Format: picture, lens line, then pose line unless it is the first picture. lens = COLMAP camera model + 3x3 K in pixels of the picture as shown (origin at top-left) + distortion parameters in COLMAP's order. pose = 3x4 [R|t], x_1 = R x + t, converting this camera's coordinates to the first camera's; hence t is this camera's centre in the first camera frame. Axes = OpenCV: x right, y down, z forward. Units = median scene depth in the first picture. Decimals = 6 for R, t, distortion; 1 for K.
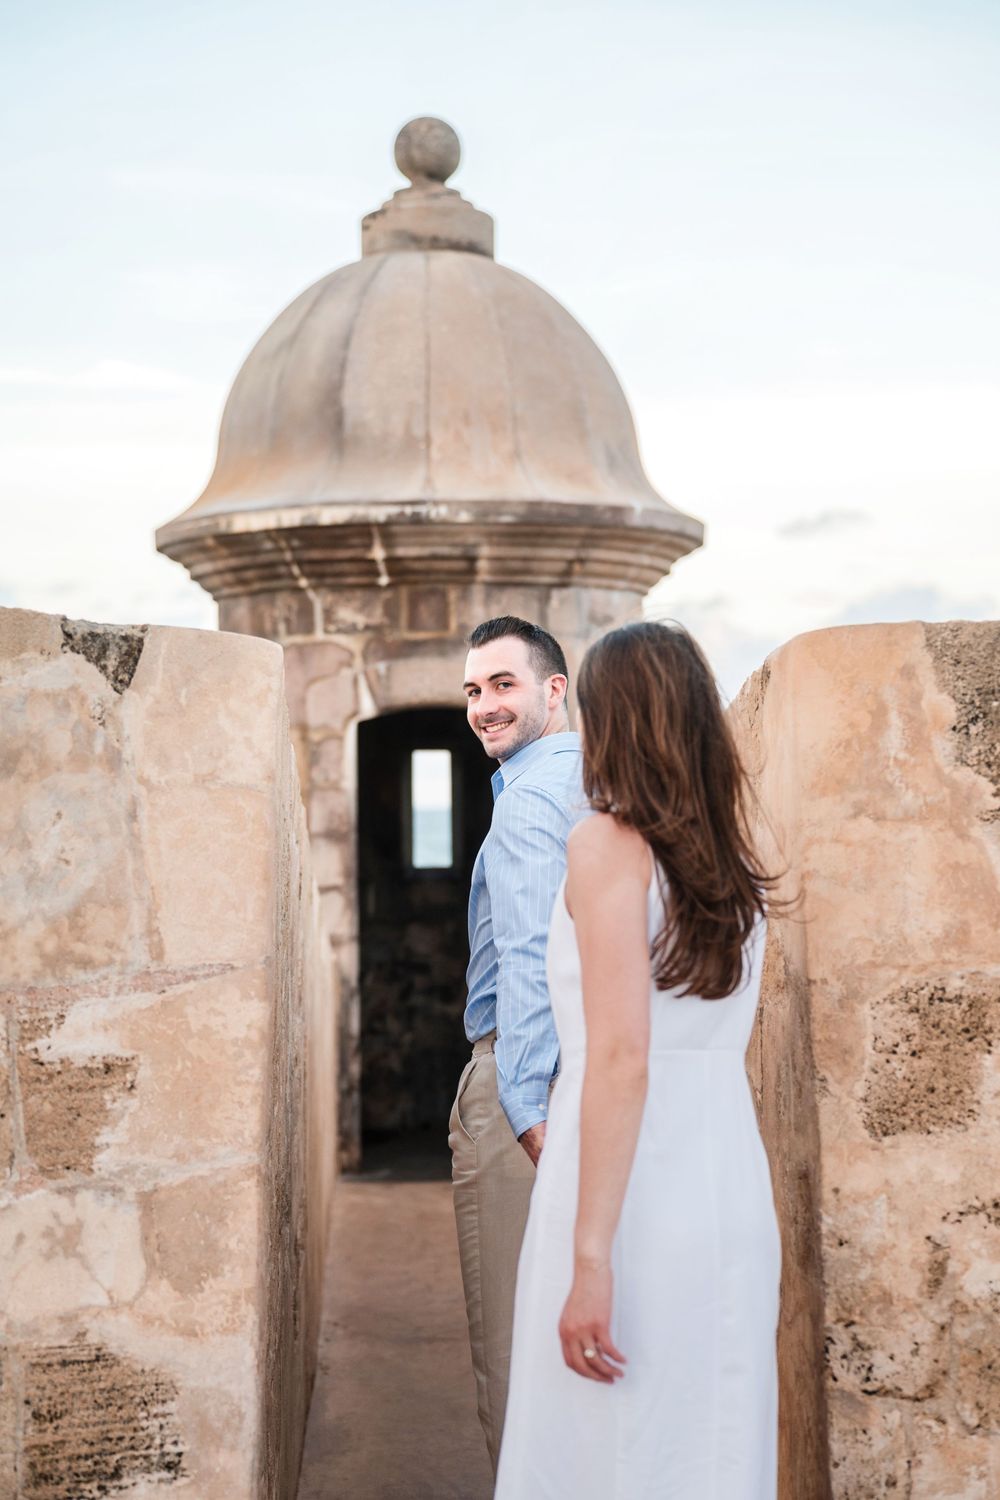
lens RADIAL K [[3402.0, 0, 500.0], [0, 3402.0, 750.0], [0, 0, 1]] dist [-0.051857, -0.207747]
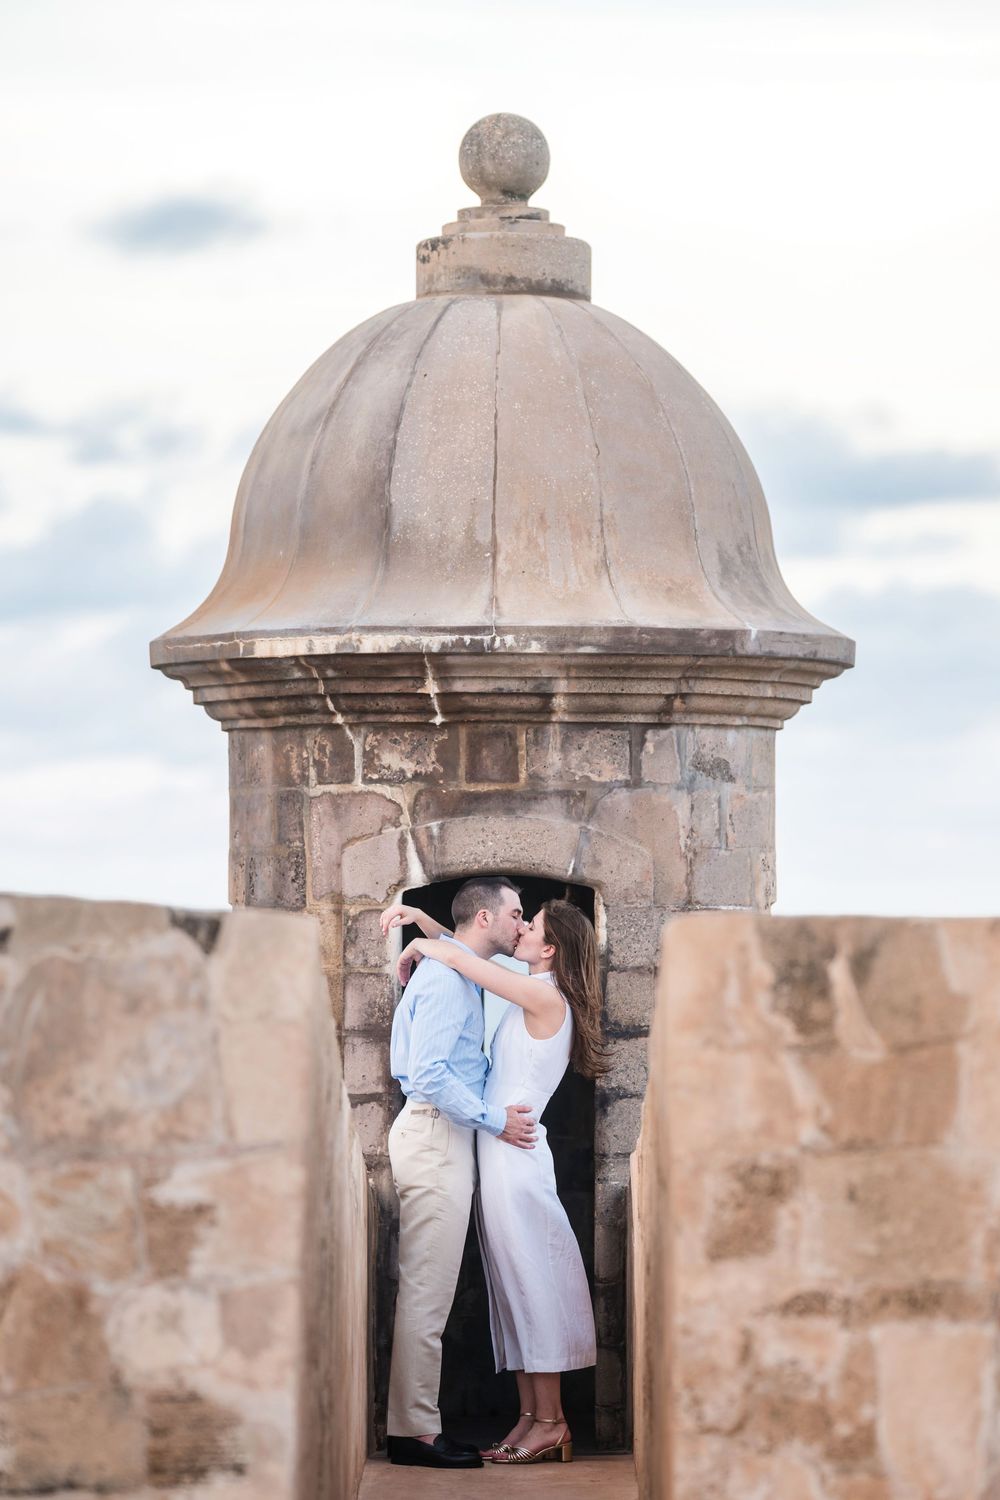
lens RADIAL K [[5782.3, 0, 500.0], [0, 5782.3, 750.0], [0, 0, 1]] dist [0.135796, -5.488793]
pose [[0.999481, 0.009736, -0.030712, 0.023242], [-0.010372, 0.999733, -0.020642, -0.014275], [0.030503, 0.020950, 0.999315, -0.383247]]
